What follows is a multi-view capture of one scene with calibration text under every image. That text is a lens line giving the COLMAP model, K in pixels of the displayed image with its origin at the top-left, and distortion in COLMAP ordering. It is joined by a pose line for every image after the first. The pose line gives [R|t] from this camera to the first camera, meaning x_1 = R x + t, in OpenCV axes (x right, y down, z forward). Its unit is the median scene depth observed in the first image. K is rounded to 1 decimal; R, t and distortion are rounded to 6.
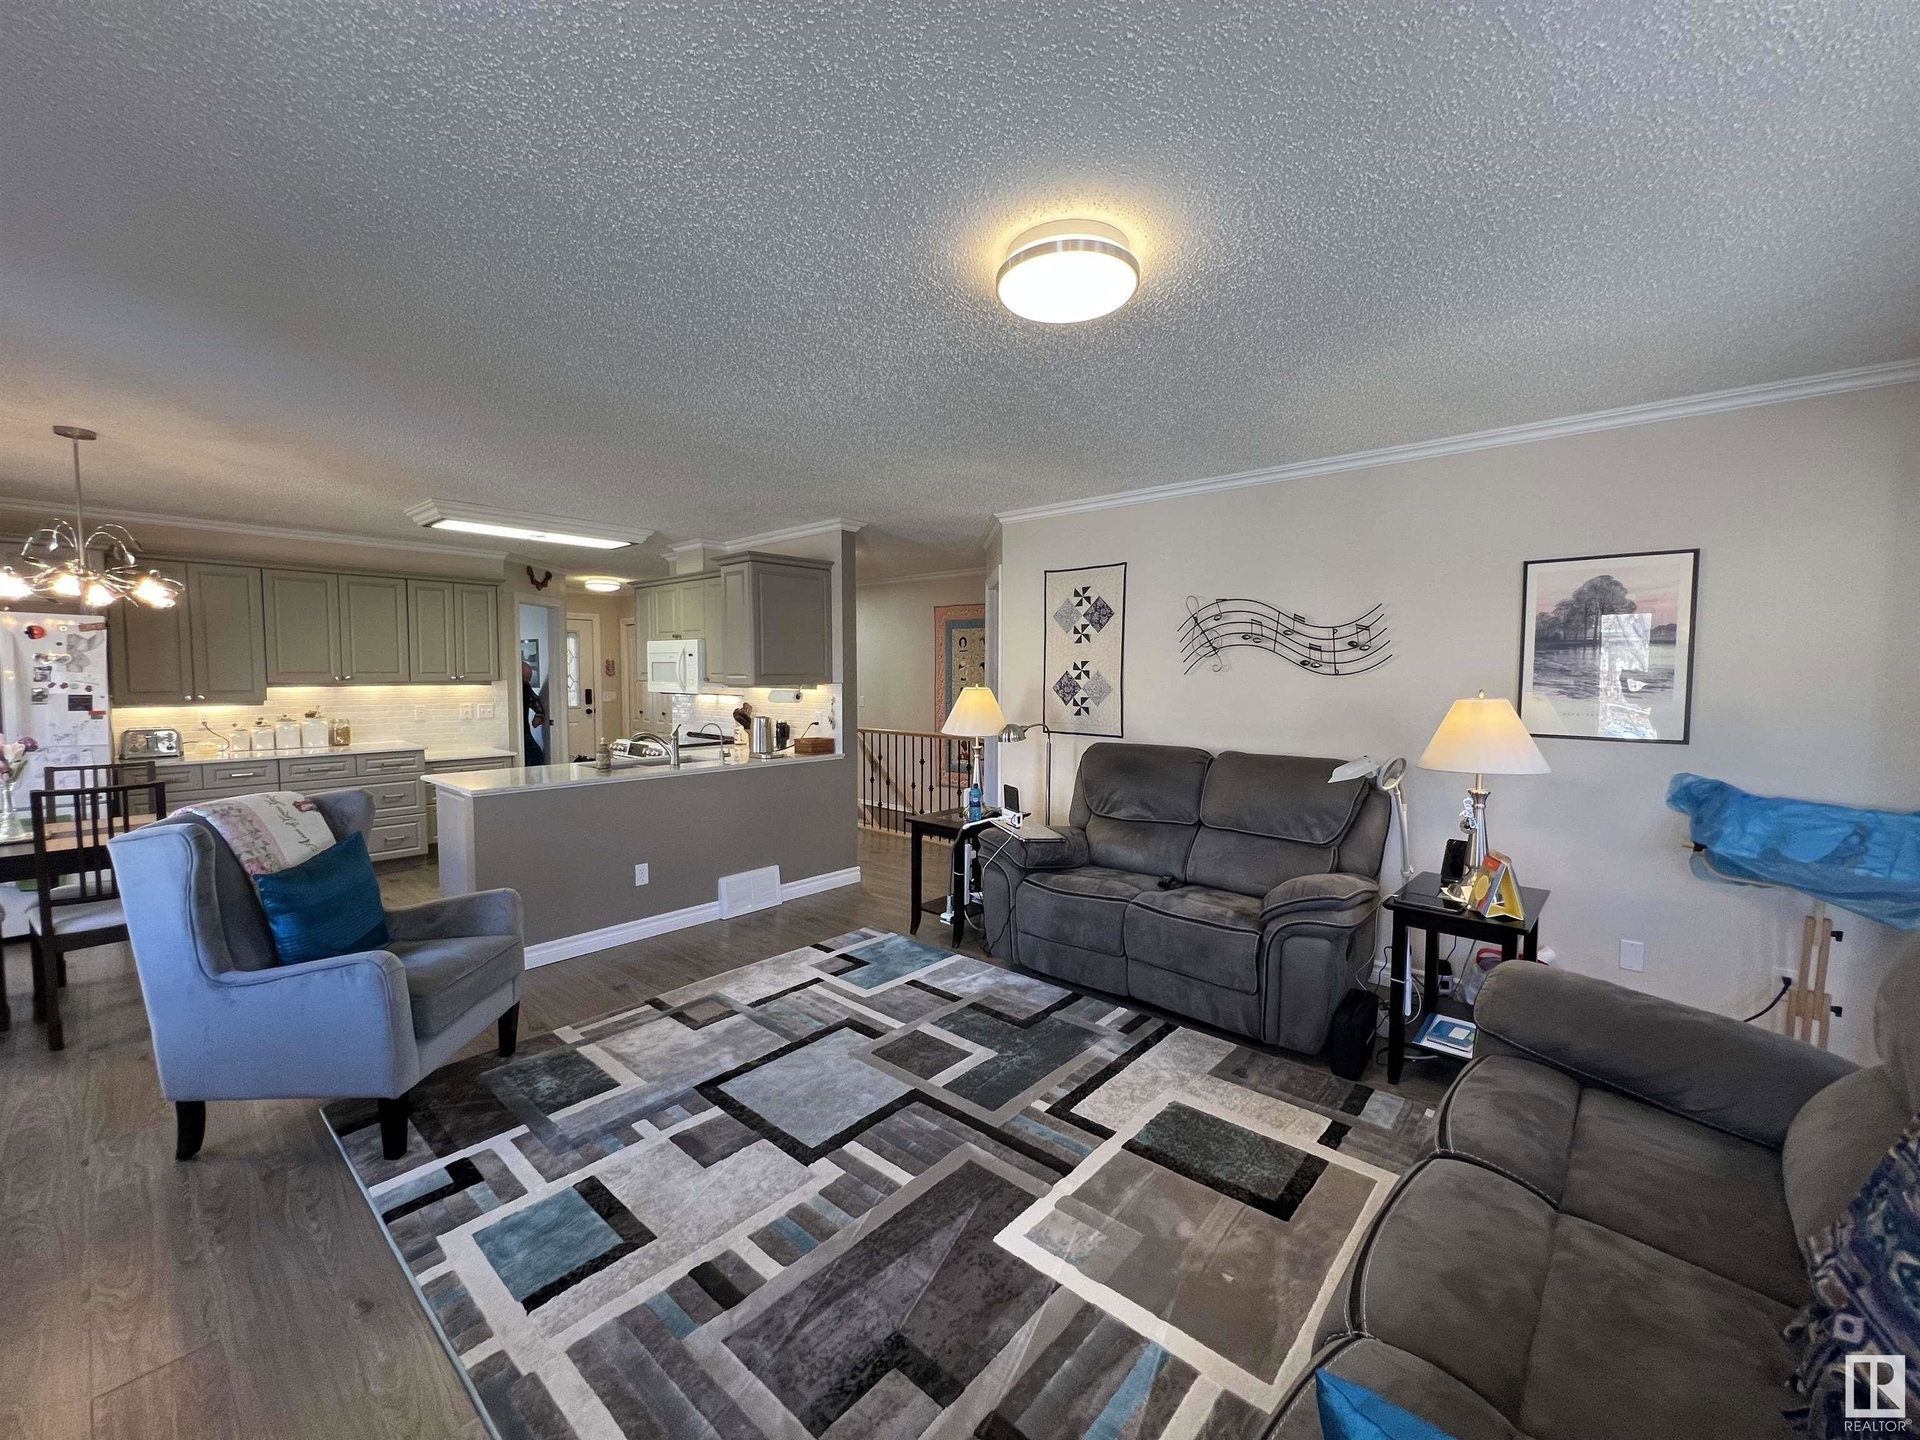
lens RADIAL K [[770.6, 0, 958.2], [0, 770.6, 718.9], [0, 0, 1]] dist [0.001787, -0.000286]
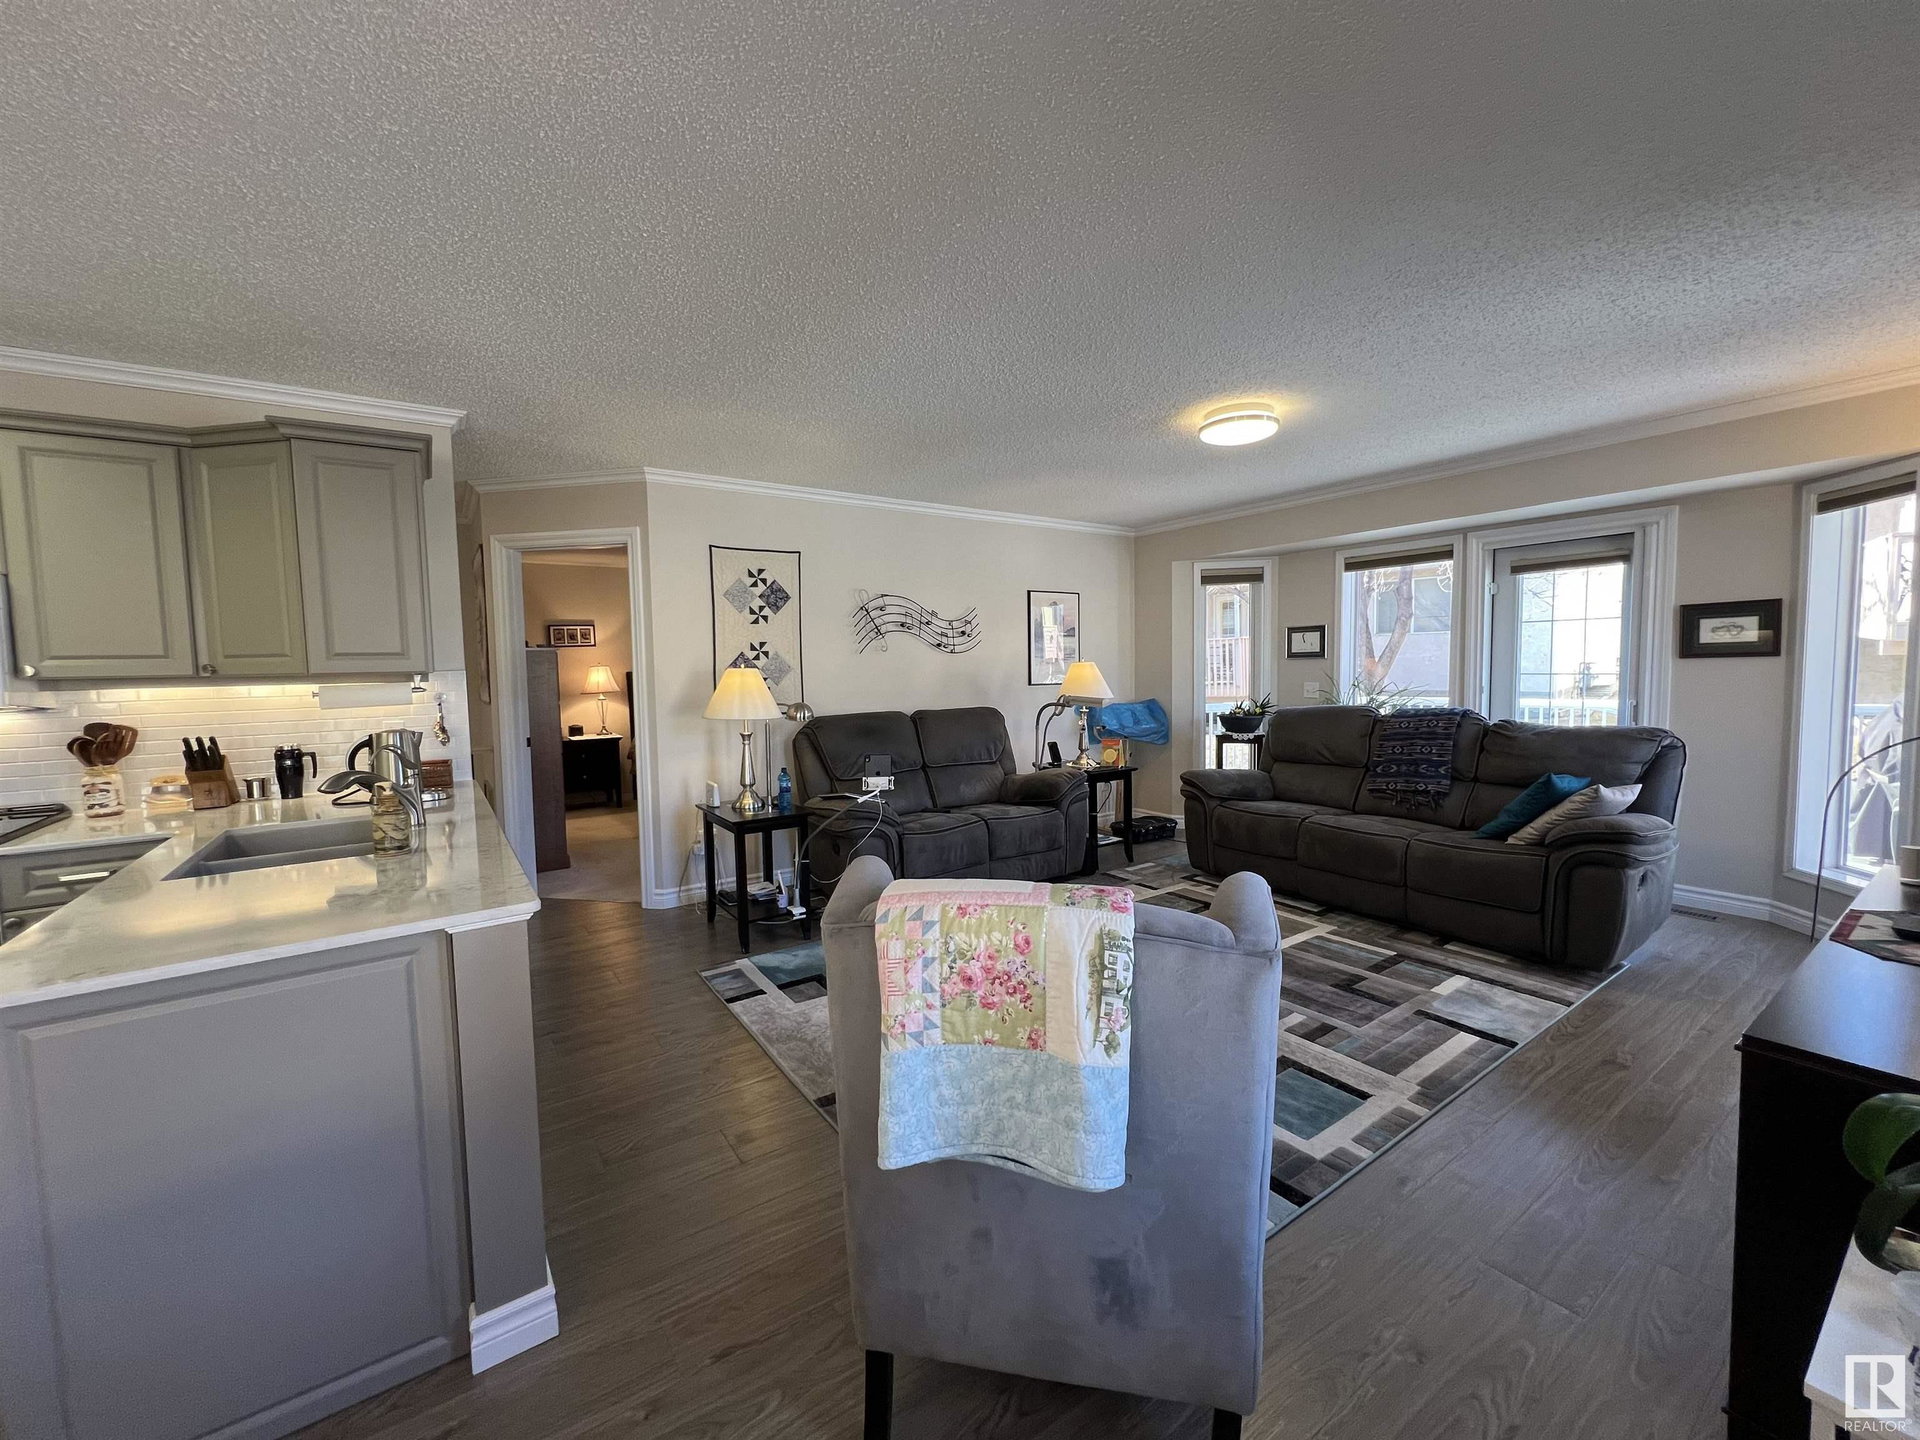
lens RADIAL K [[770.6, 0, 960.7], [0, 770.6, 718.2], [0, 0, 1]] dist [0.001787, -0.000286]
pose [[0.232176, -0.068449, 0.970262, -0.857559], [0.081213, 0.995402, 0.050789, -0.006207], [-0.969277, 0.067006, 0.236667, 0.576468]]
